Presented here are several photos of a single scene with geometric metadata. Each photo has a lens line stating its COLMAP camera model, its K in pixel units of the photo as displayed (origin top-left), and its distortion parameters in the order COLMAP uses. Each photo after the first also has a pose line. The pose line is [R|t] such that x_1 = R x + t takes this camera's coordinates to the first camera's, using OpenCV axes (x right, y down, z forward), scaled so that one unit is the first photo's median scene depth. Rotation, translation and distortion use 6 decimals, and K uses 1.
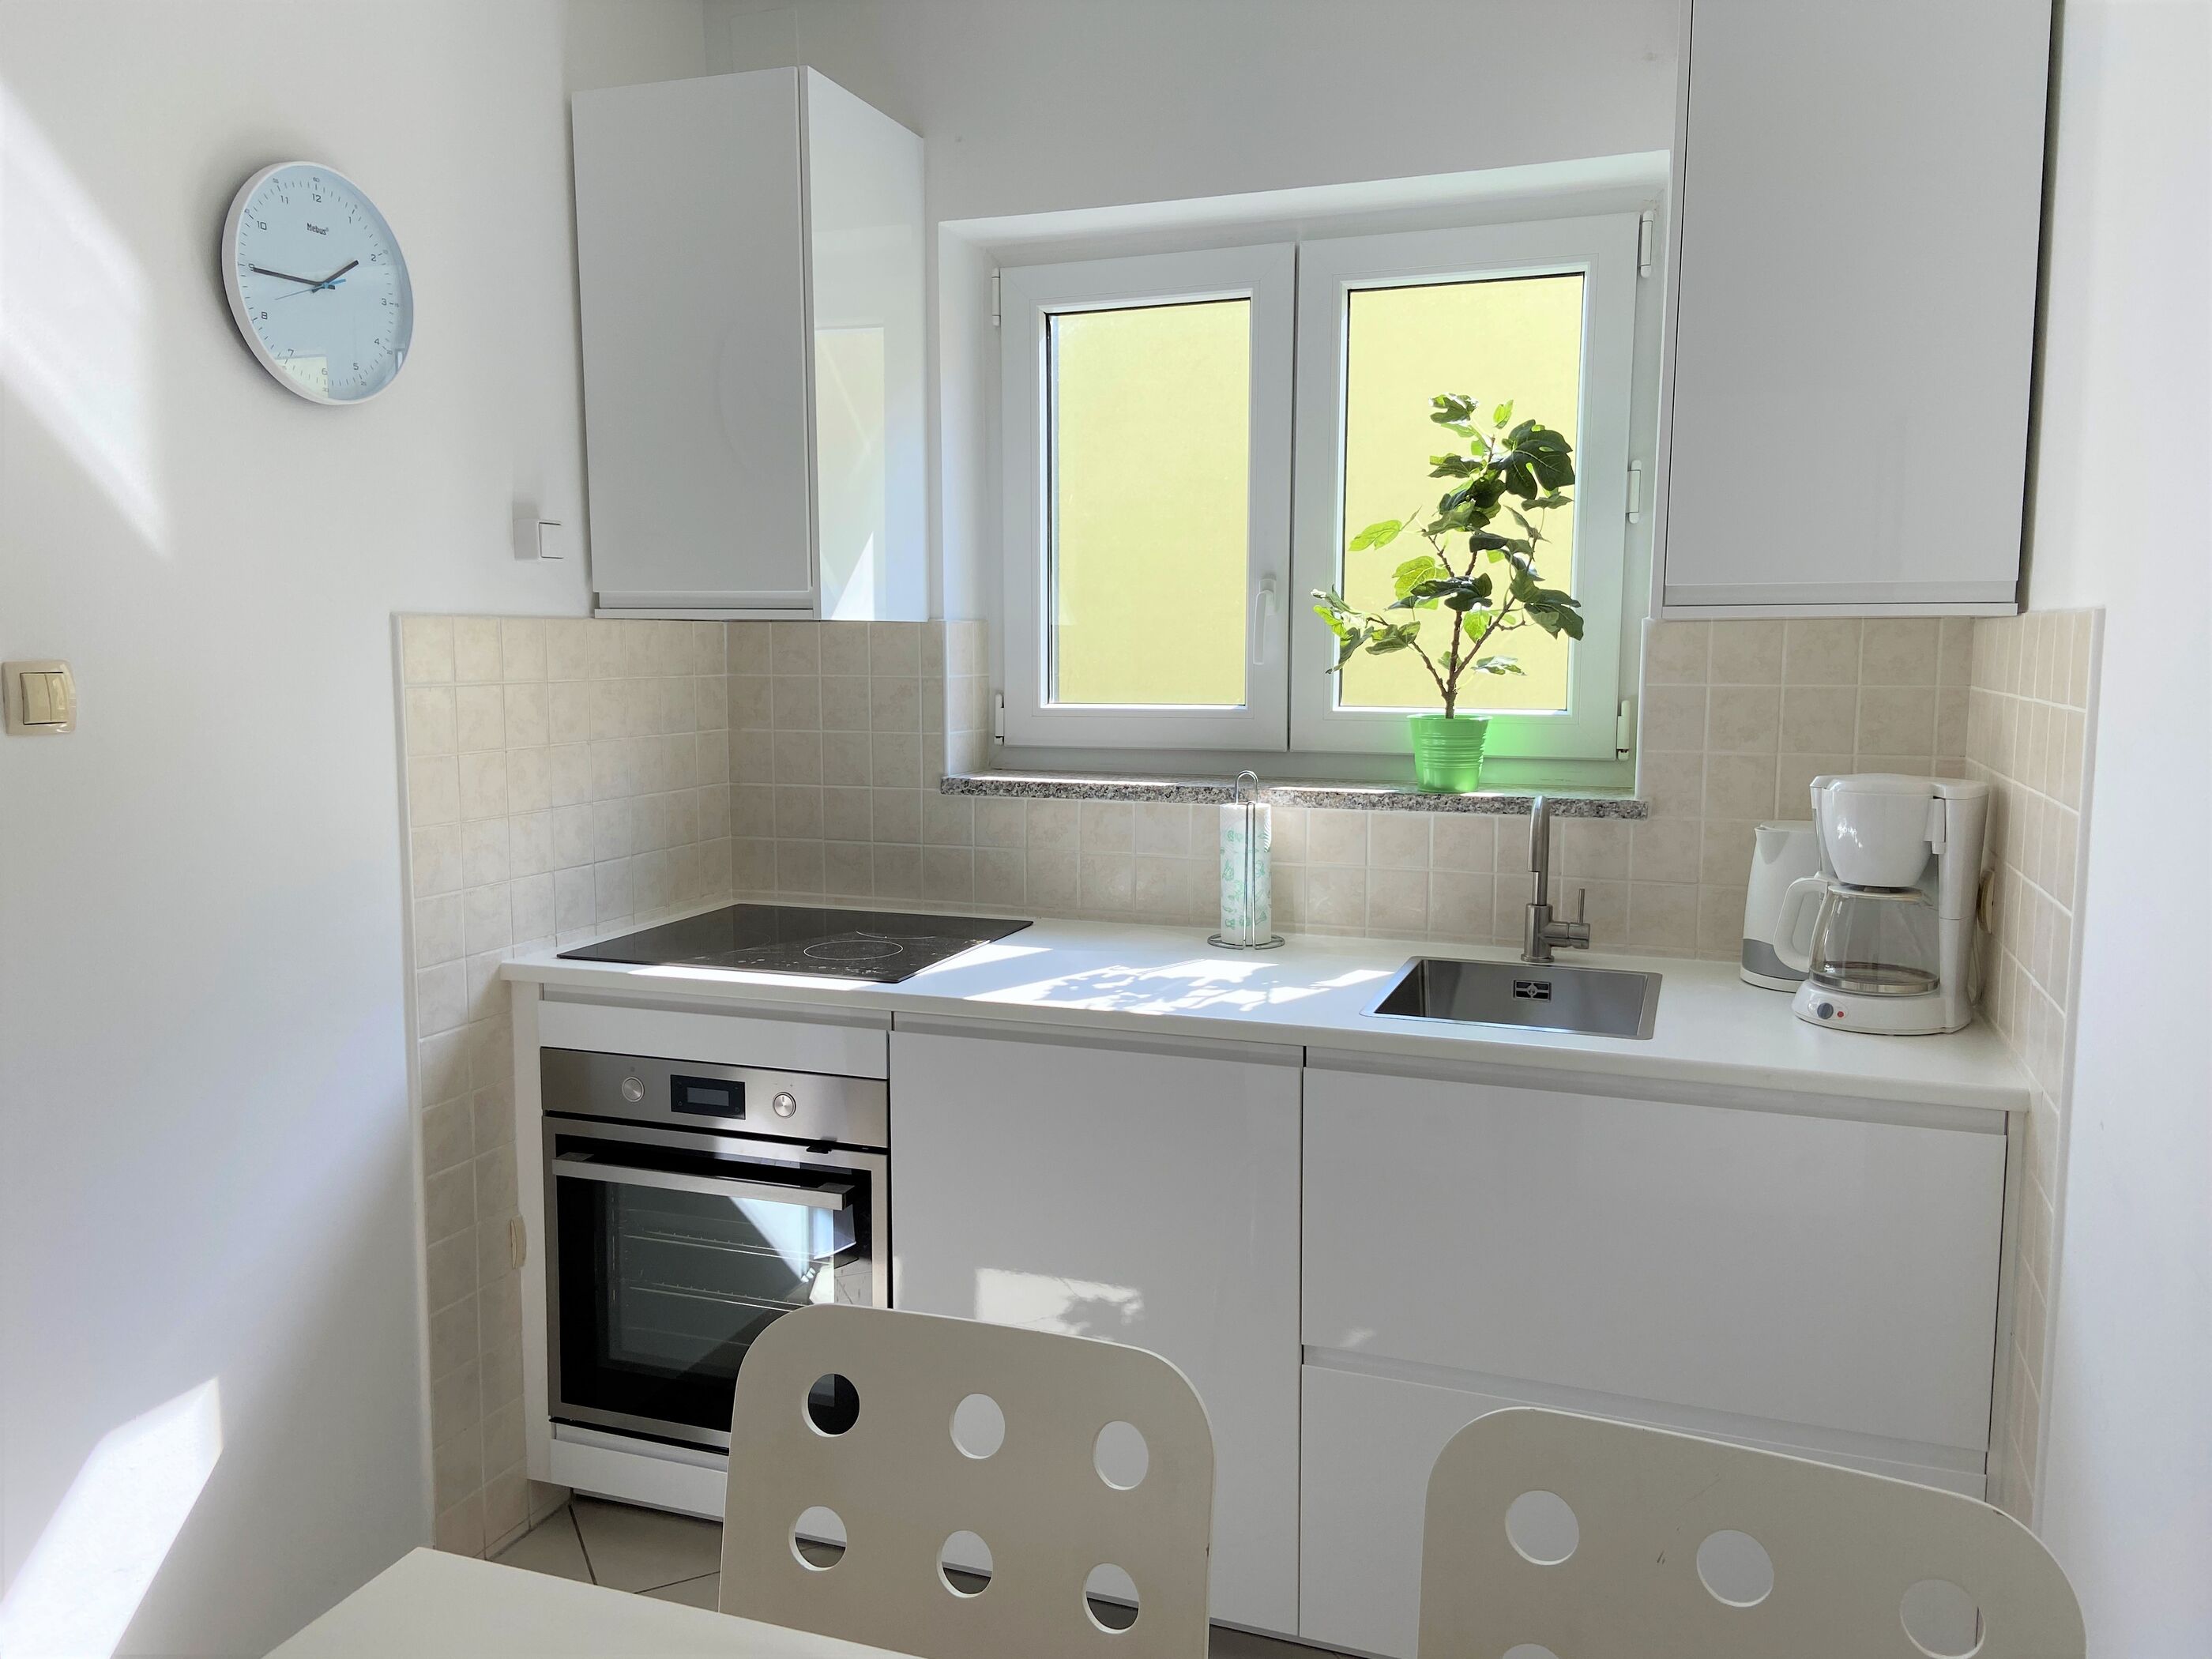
lens RADIAL K [[1673.9, 0, 1112.0], [0, 1673.9, 812.2], [0, 0, 1]] dist [0.077311, -0.091675]
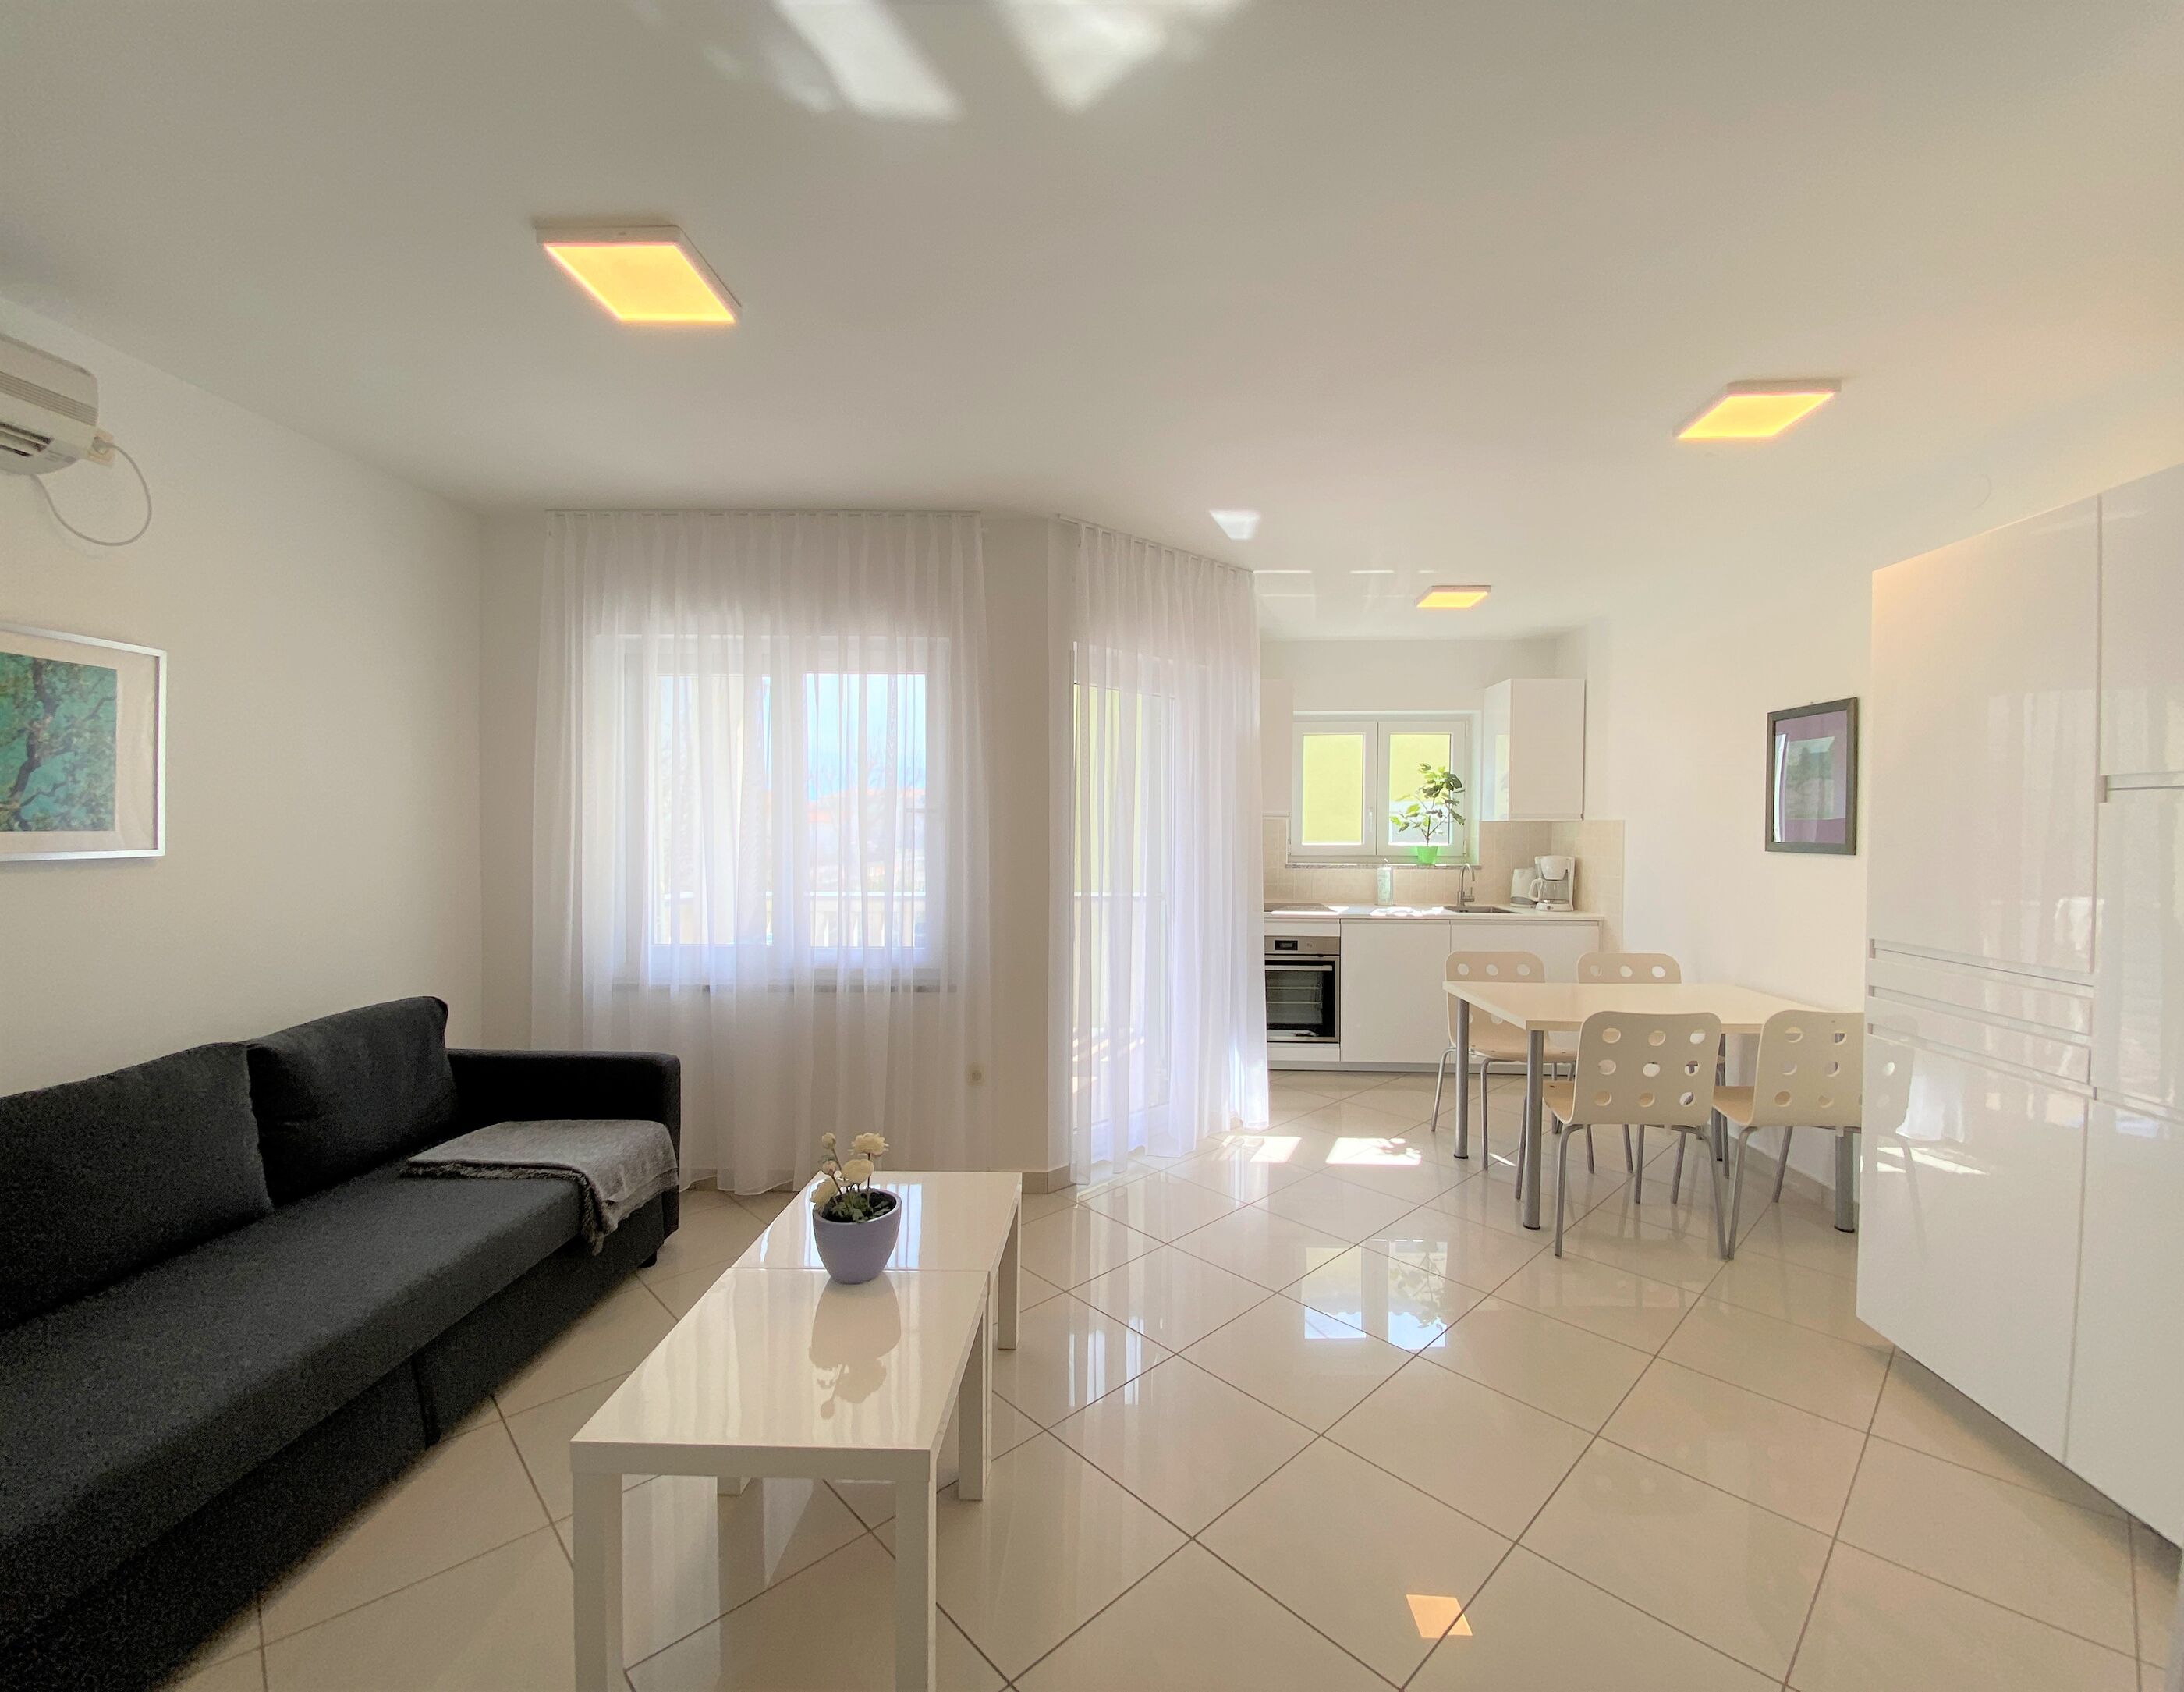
lens RADIAL K [[905.5, 0, 1107.3], [0, 905.5, 842.0], [0, 0, 1]] dist [0.013018, -0.018482]
pose [[0.950886, -0.002716, 0.309529, -1.153336], [0.029364, 0.996243, -0.081466, 0.084360], [-0.308145, 0.086554, 0.947394, -0.750139]]
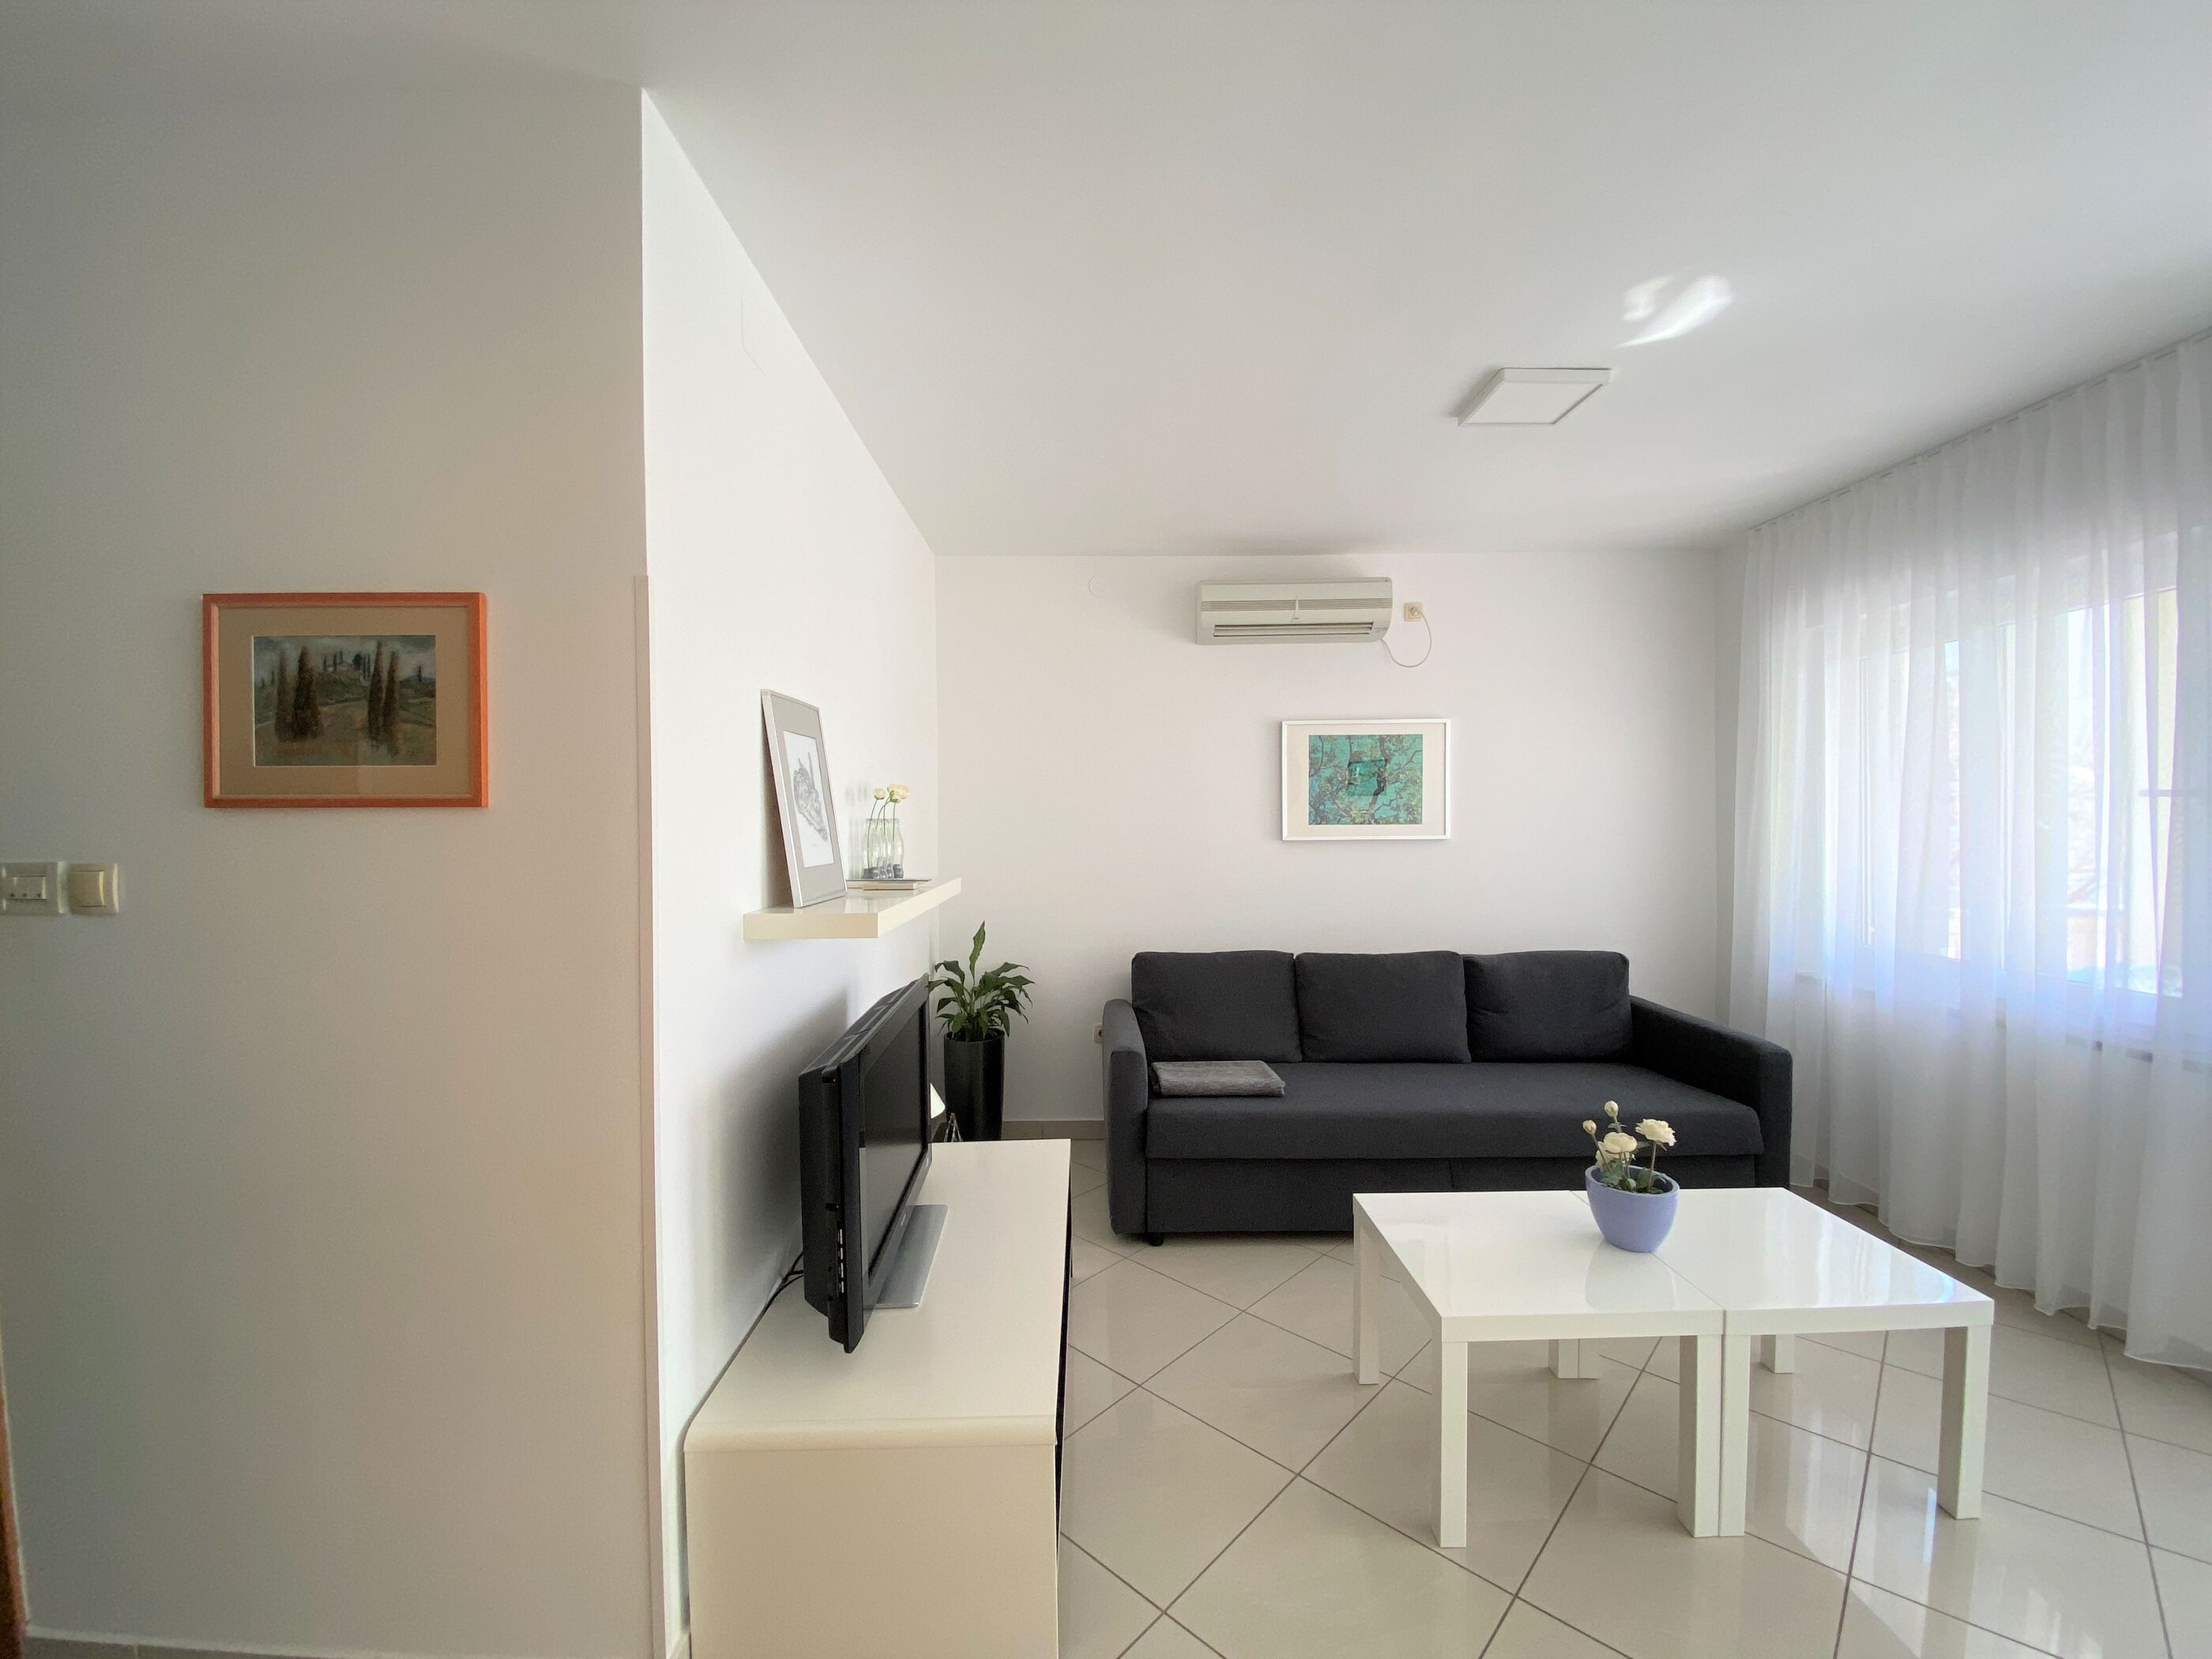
lens RADIAL K [[860.3, 0, 1067.2], [0, 860.3, 829.3], [0, 0, 1]] dist [0.001187, -0.018366]
pose [[0.318444, 0.008726, -0.947901, -0.594974], [-0.090882, 0.995632, -0.021366, 0.071358], [0.943575, 0.092951, 0.317846, -0.688858]]
